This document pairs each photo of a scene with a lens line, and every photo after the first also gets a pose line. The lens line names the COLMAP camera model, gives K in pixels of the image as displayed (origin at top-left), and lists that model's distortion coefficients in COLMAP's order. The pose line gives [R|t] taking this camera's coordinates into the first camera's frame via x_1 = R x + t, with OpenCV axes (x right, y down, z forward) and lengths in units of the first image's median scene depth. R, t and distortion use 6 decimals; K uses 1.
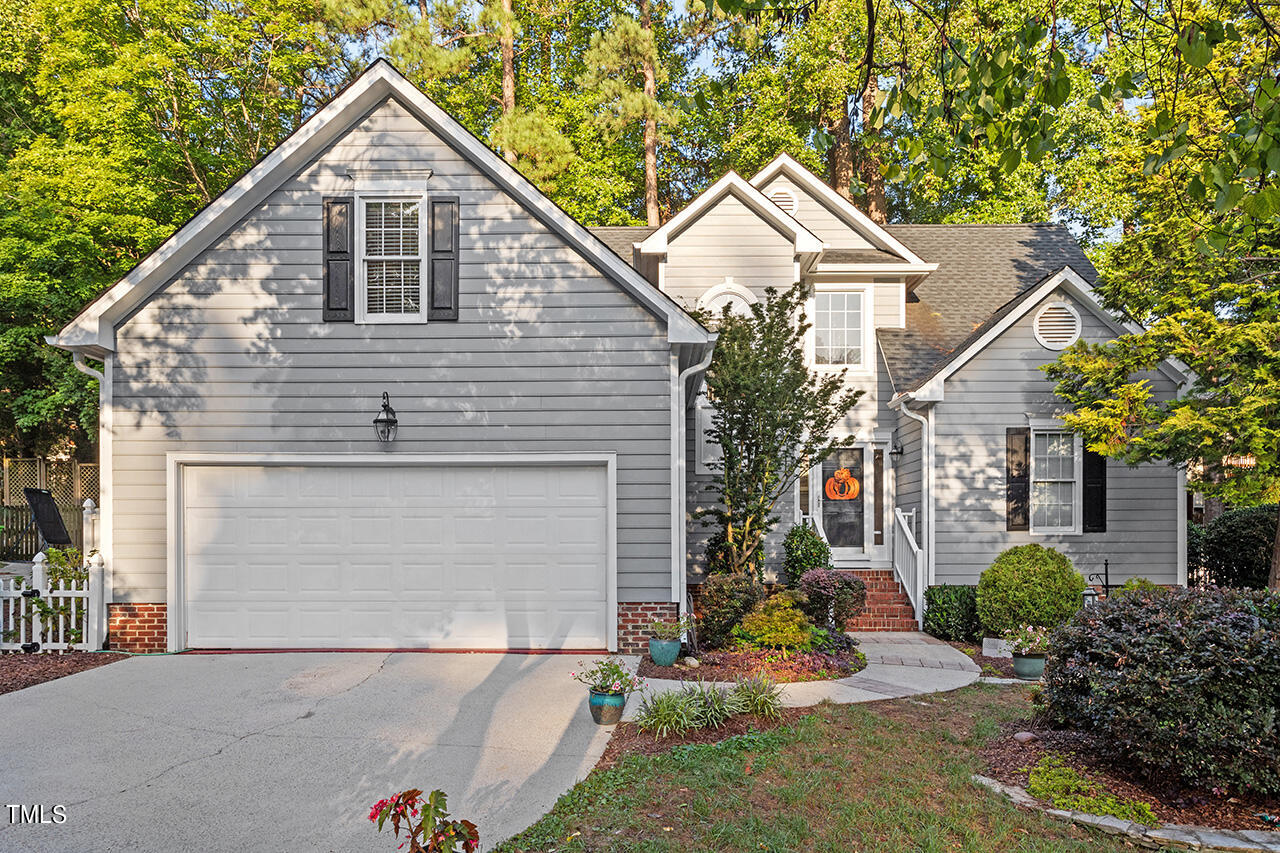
lens RADIAL K [[857.2, 0, 664.3], [0, 857.2, 371.0], [0, 0, 1]] dist [-0.001198, 0.004310]
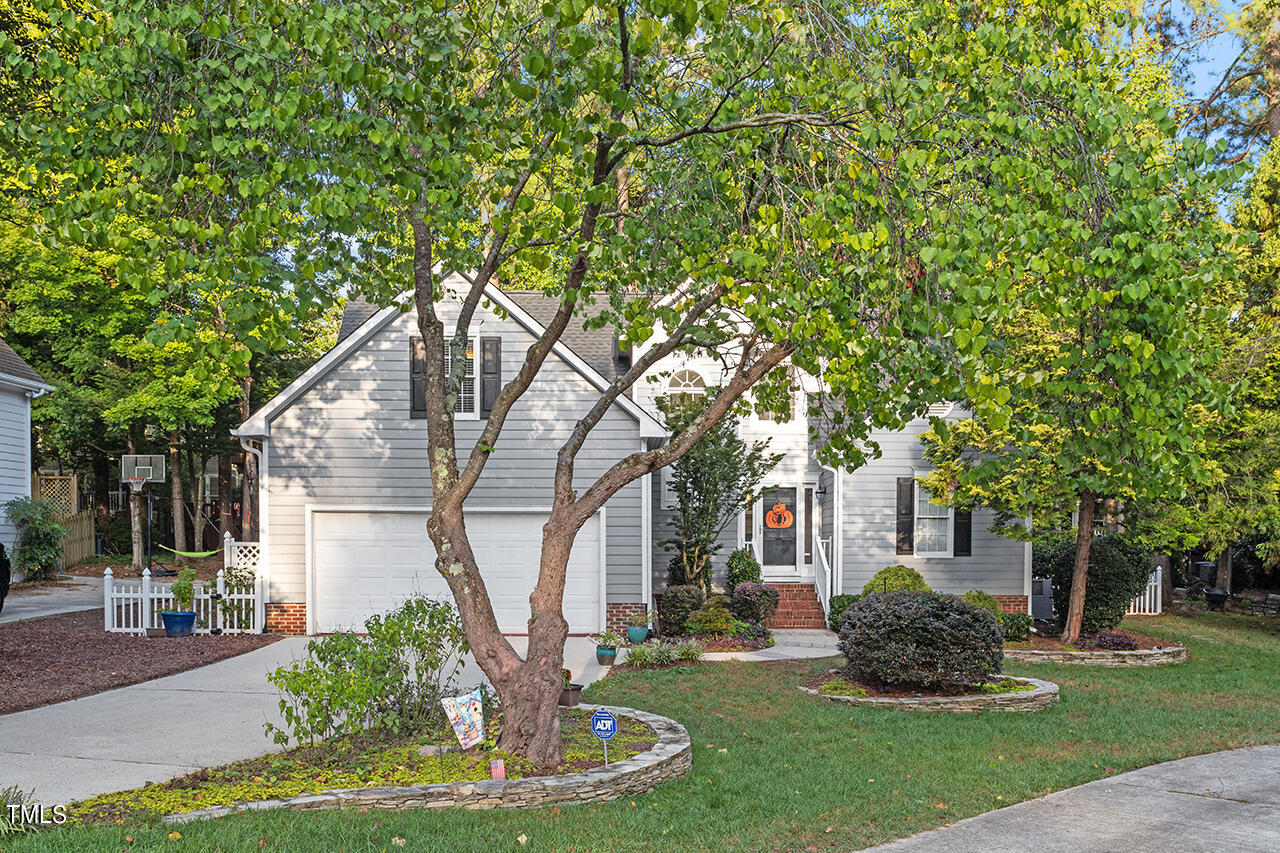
lens RADIAL K [[1186.4, 0, 639.7], [0, 1186.4, 430.2], [0, 0, 1]] dist [0.004309, 0.000000]
pose [[0.999971, 0.004413, 0.006254, -0.009859], [-0.005001, 0.995249, 0.097230, -0.235487], [-0.005795, -0.097259, 0.995242, -1.040745]]
